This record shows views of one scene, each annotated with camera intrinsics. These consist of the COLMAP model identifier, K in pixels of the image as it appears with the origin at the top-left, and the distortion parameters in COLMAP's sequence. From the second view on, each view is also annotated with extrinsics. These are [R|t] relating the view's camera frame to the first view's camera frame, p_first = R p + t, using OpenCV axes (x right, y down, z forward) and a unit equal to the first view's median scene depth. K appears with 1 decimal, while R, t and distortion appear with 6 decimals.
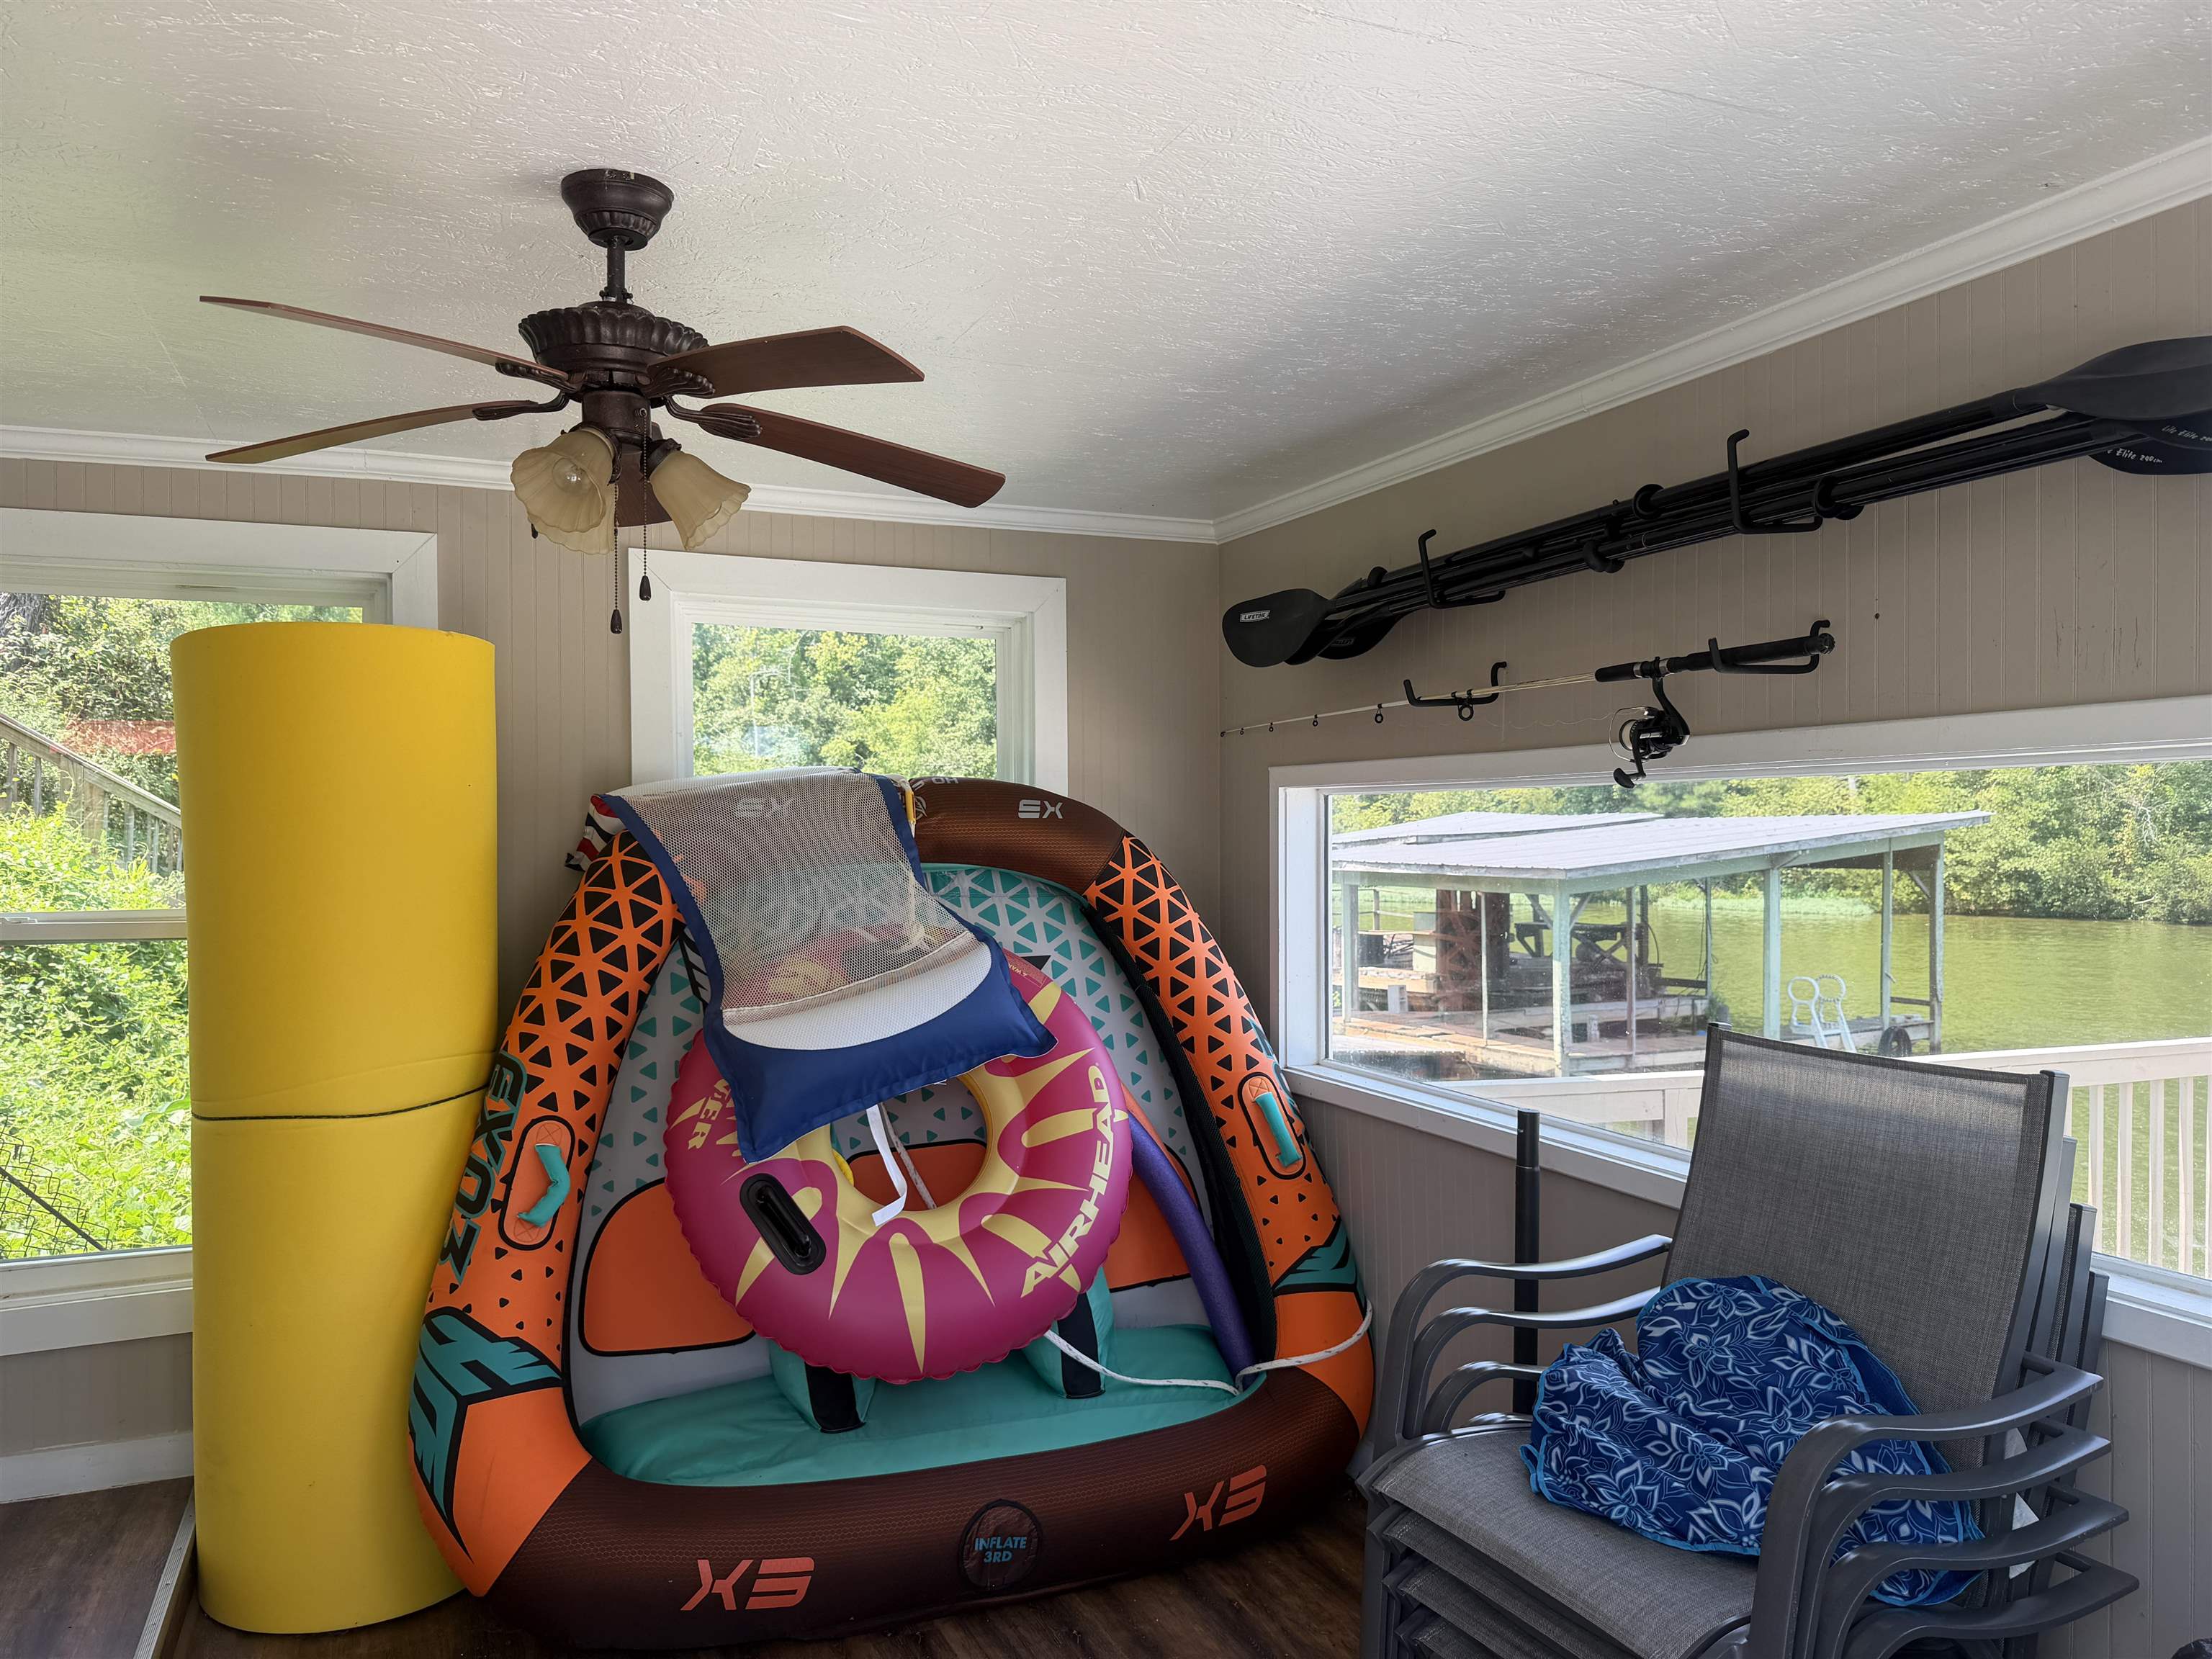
lens RADIAL K [[1582.0, 0, 1106.0], [0, 1582.0, 829.5], [0, 0, 1]] dist [-0.109938, 0.002360]
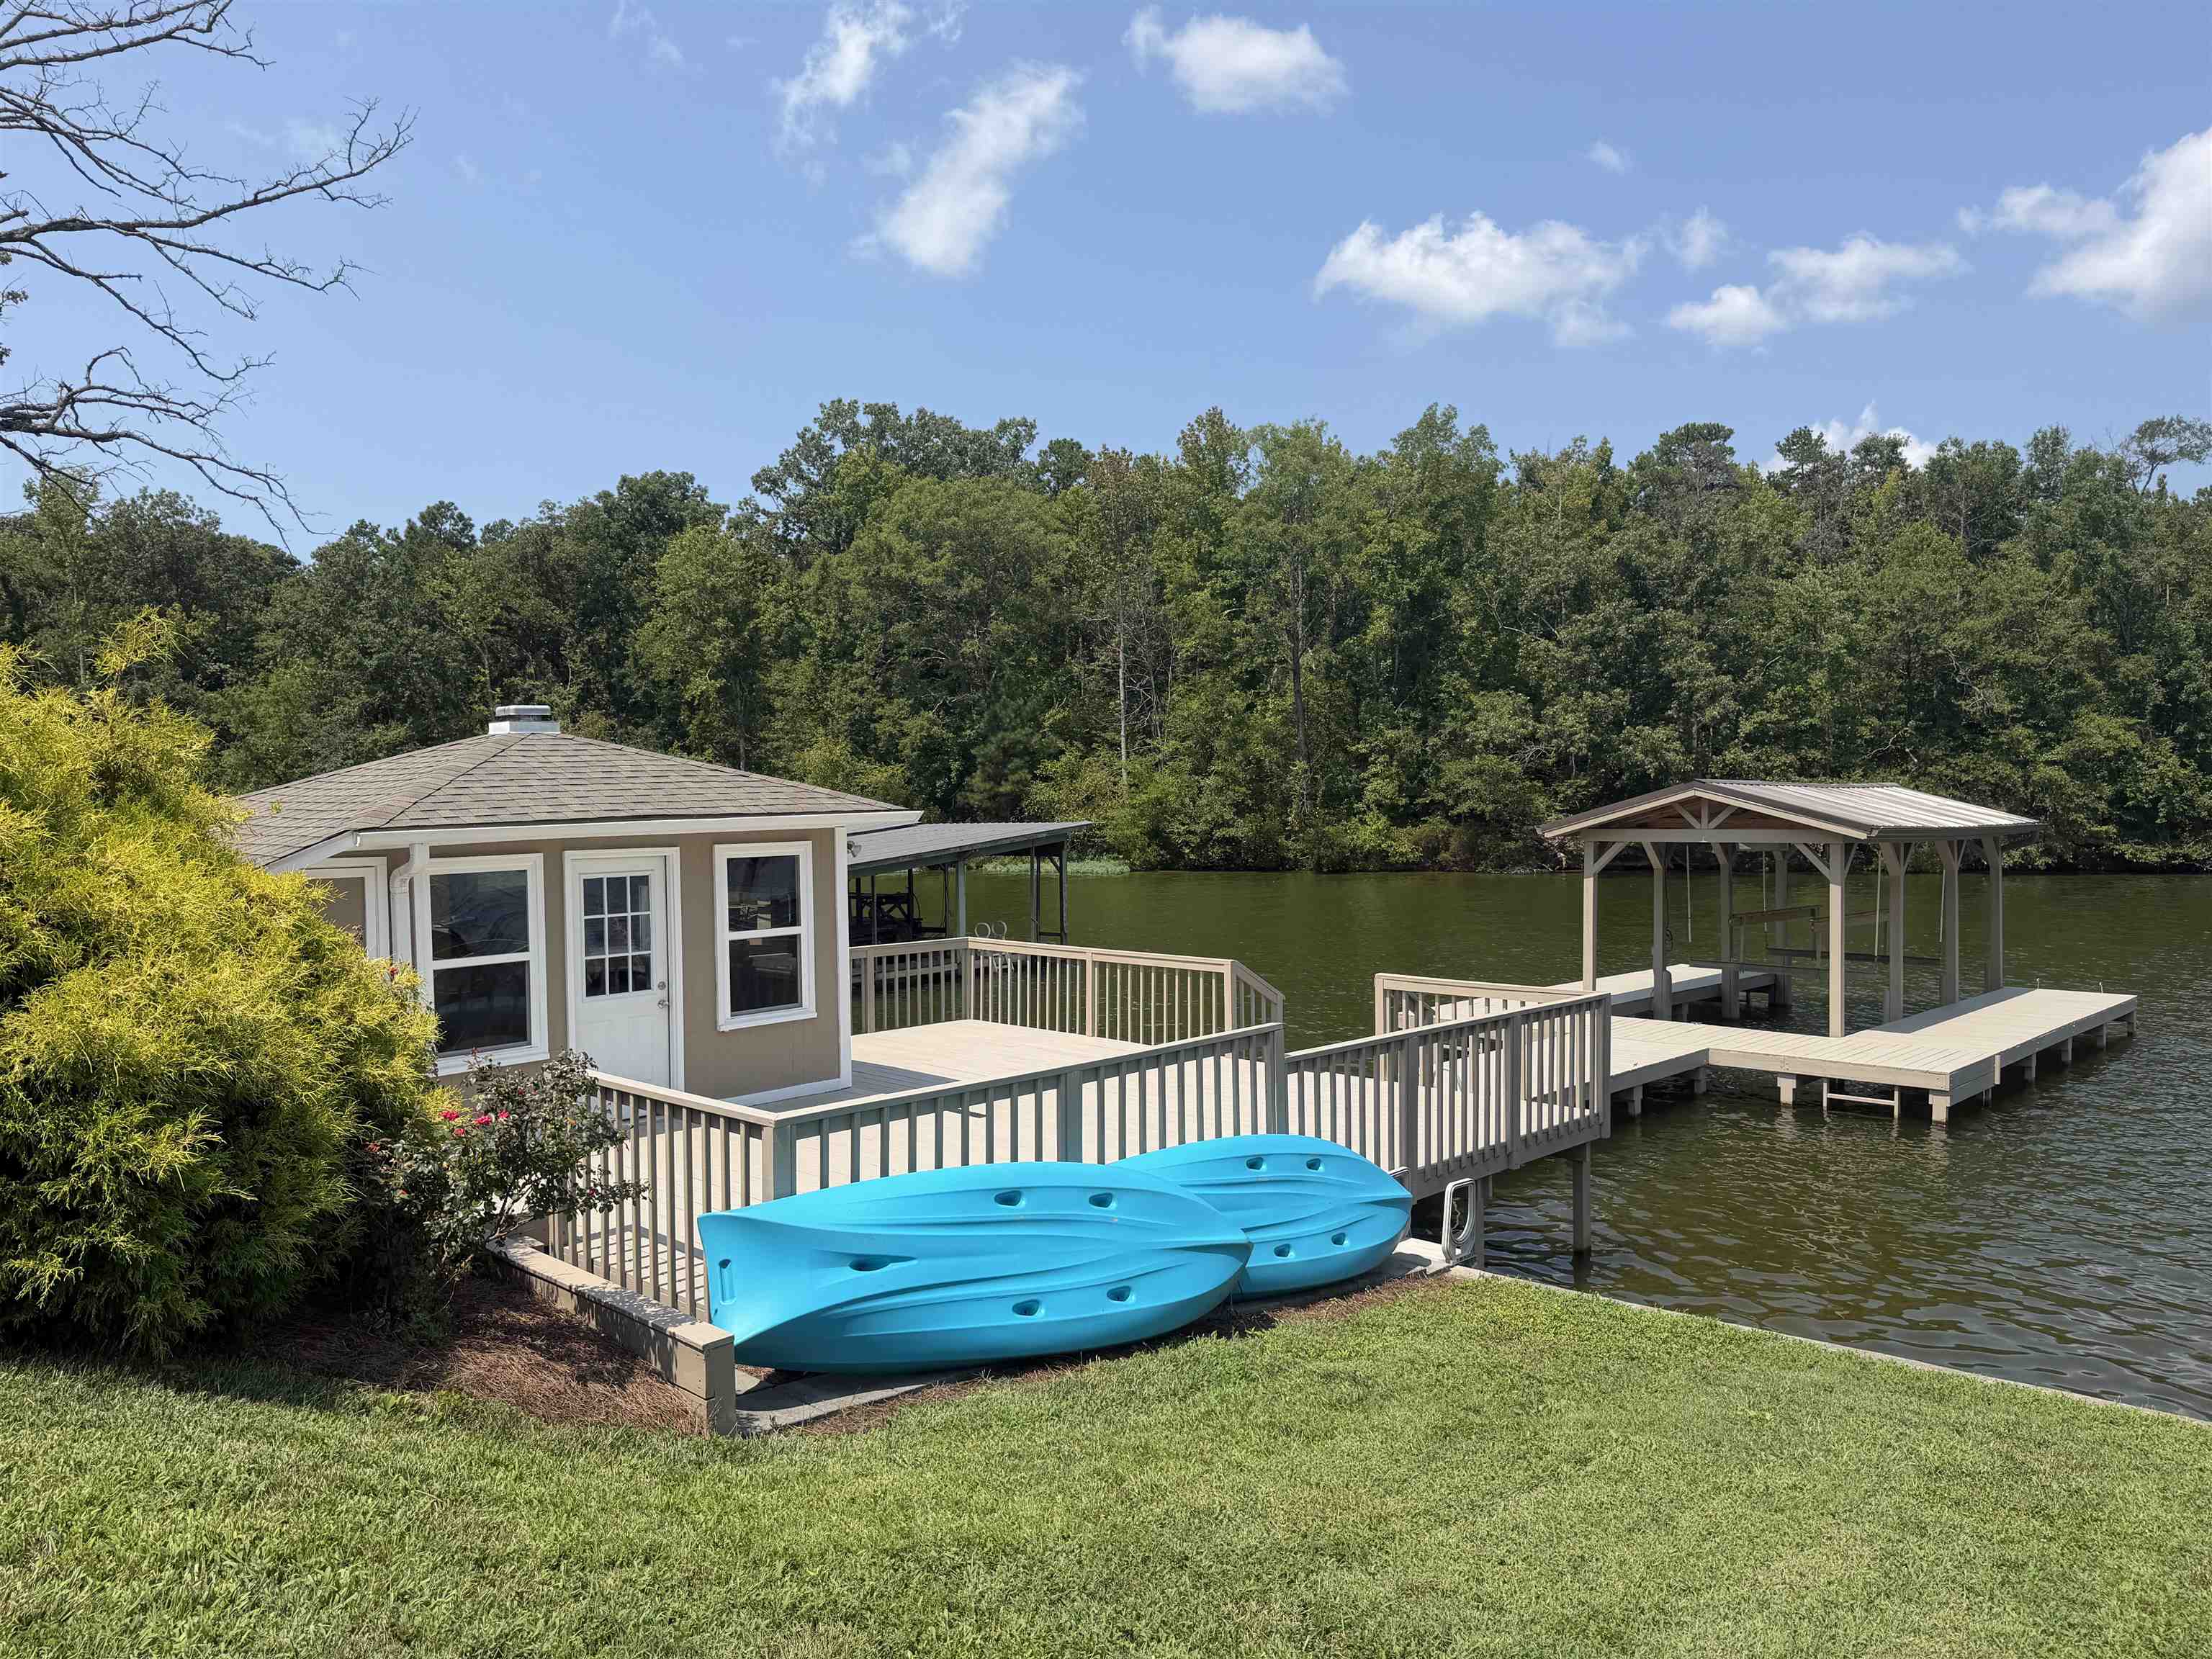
lens RADIAL K [[1539.5, 0, 1106.7], [0, 1539.5, 909.6], [0, 0, 1]] dist [-0.112249, 0.035269]
pose [[0.925973, -0.052340, 0.373946, -0.021730], [0.024527, 0.996592, 0.078754, -0.019564], [-0.376793, -0.063752, 0.924101, -0.245555]]
